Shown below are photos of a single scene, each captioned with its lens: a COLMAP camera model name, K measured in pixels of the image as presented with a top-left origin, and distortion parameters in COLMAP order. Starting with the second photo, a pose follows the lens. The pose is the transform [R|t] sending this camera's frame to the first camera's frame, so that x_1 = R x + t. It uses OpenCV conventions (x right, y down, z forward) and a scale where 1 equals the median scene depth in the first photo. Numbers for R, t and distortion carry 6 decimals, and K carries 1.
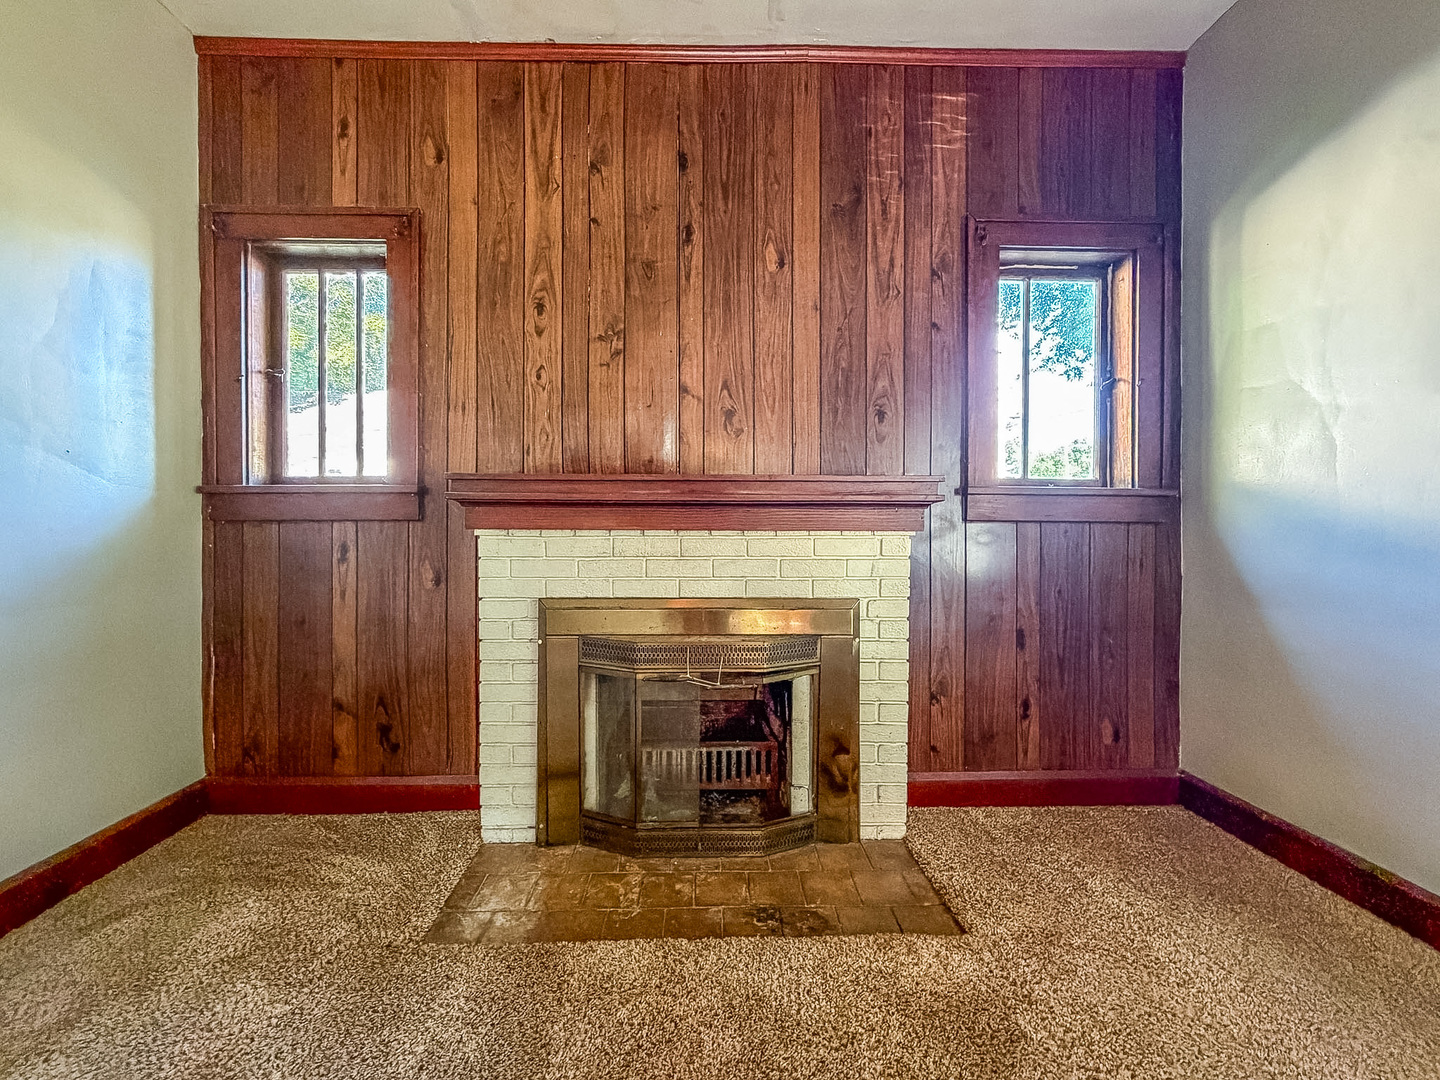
lens RADIAL K [[589.7, 0, 701.2], [0, 589.7, 535.2], [0, 0, 1]] dist [-0.002218, -0.000424]
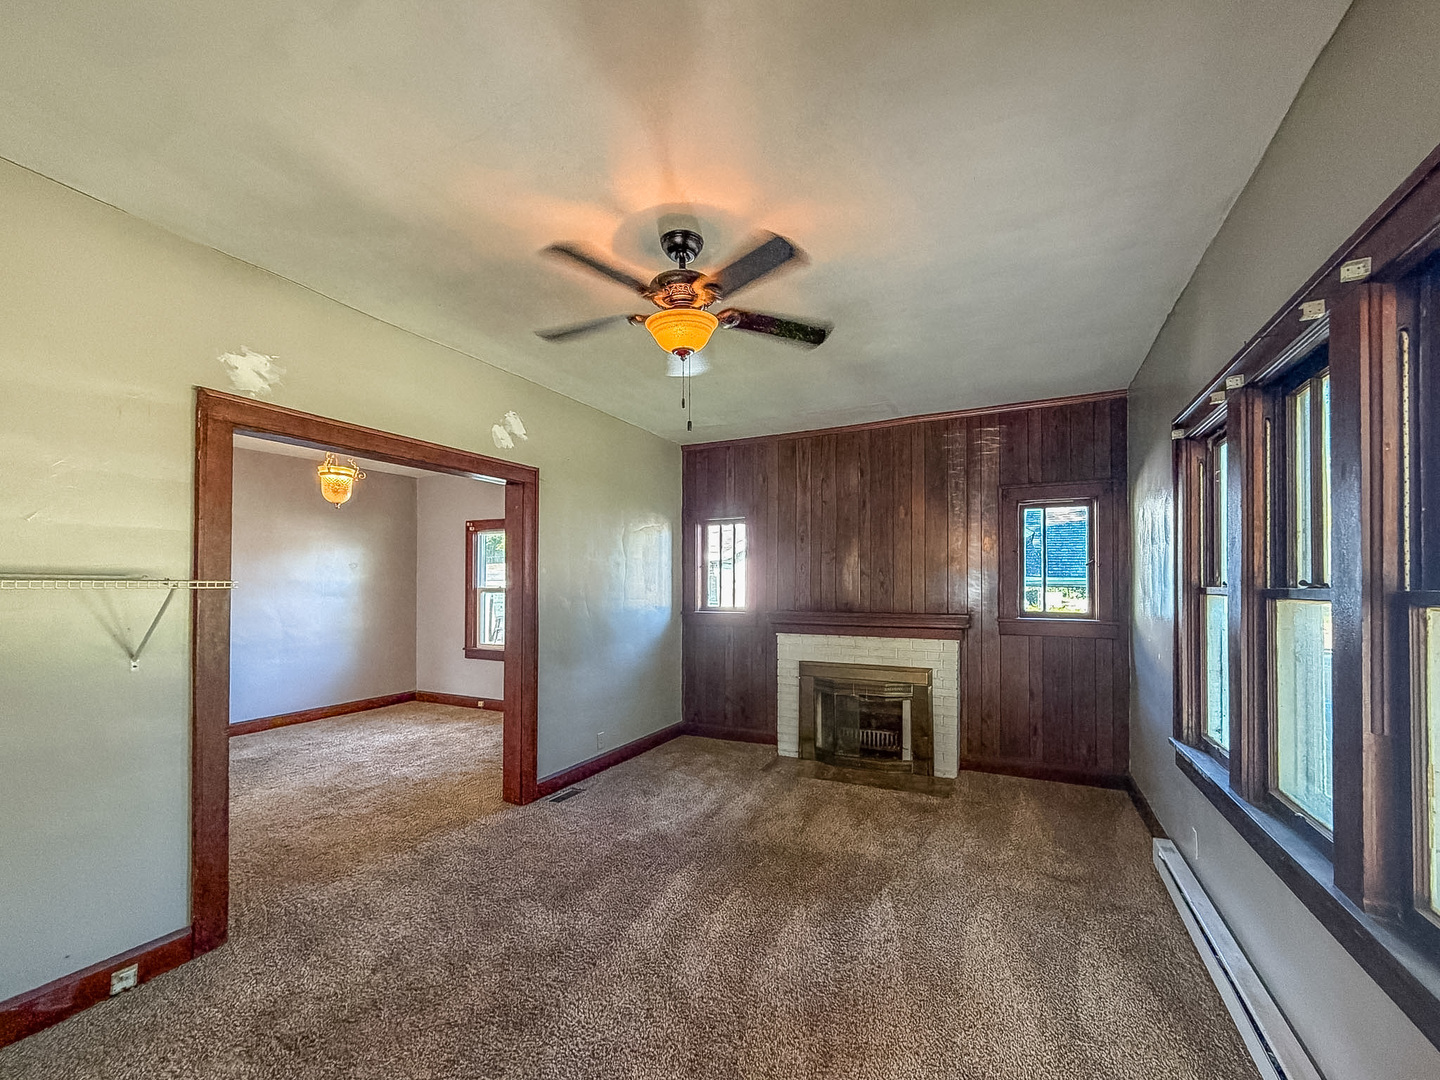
lens RADIAL K [[589.7, 0, 722.5], [0, 589.7, 574.1], [0, 0, 1]] dist [-0.002218, -0.000424]
pose [[0.885262, -0.011748, -0.464943, 0.559395], [-0.005296, 0.999362, -0.035334, -0.159431], [0.465062, 0.033742, 0.884635, -1.285377]]
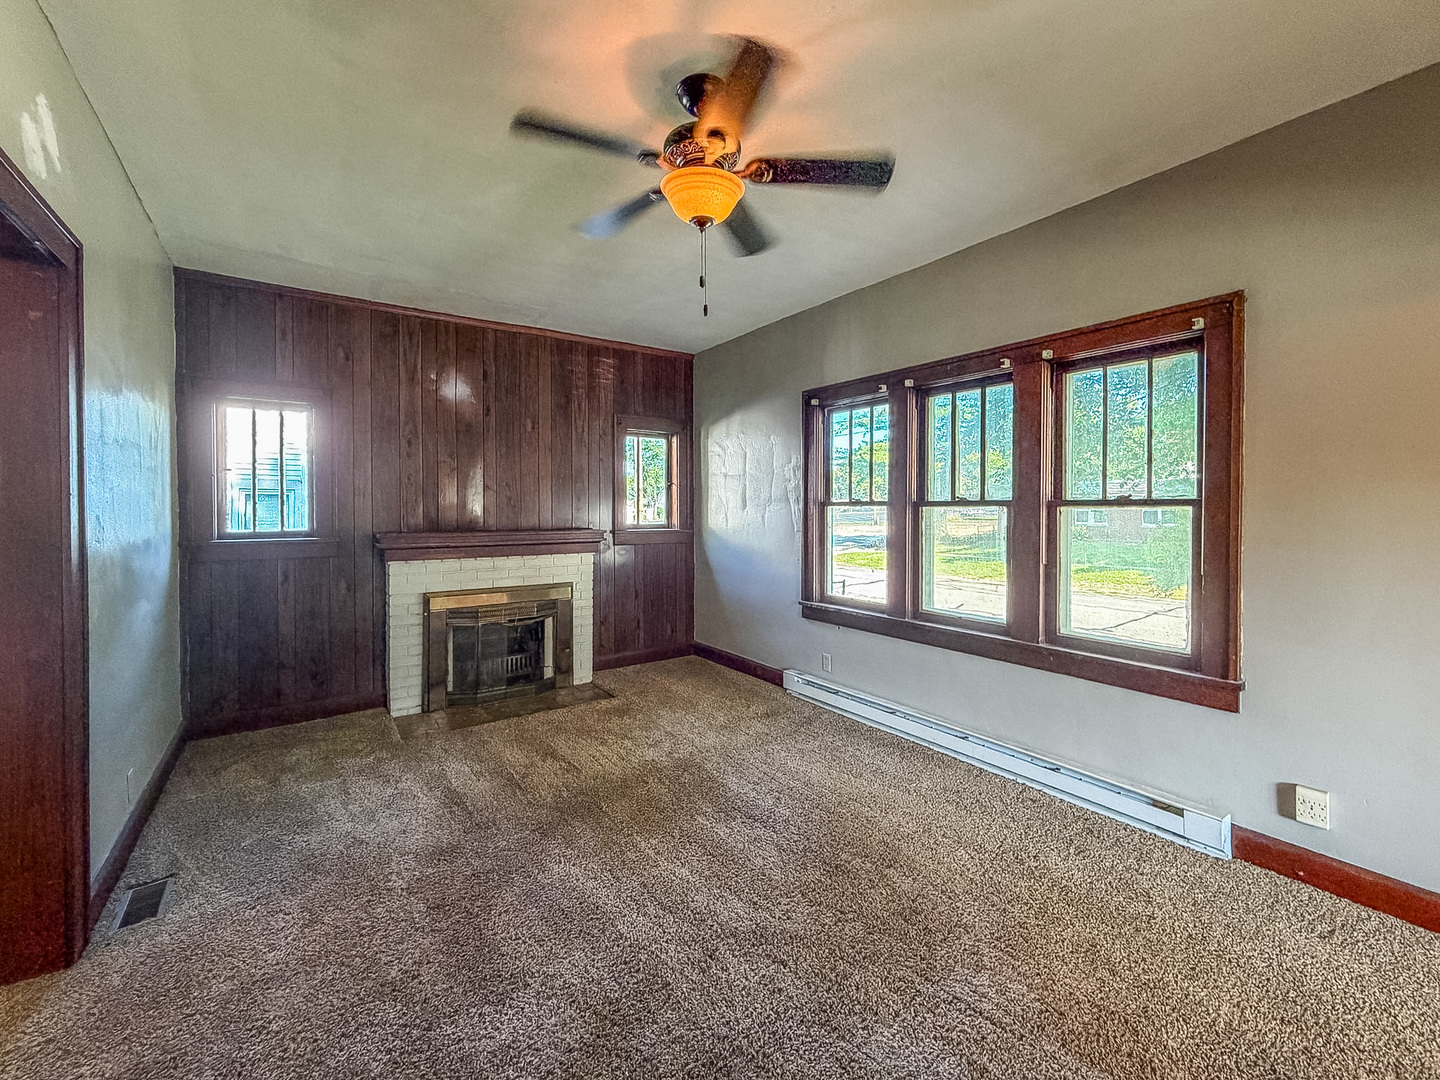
lens RADIAL K [[589.7, 0, 710.1], [0, 589.7, 507.4], [0, 0, 1]] dist [-0.002218, -0.000424]
pose [[0.837307, -0.002674, 0.546726, -0.506796], [0.011617, 0.999849, -0.012901, -0.140134], [-0.546609, 0.017153, 0.837212, -1.157362]]
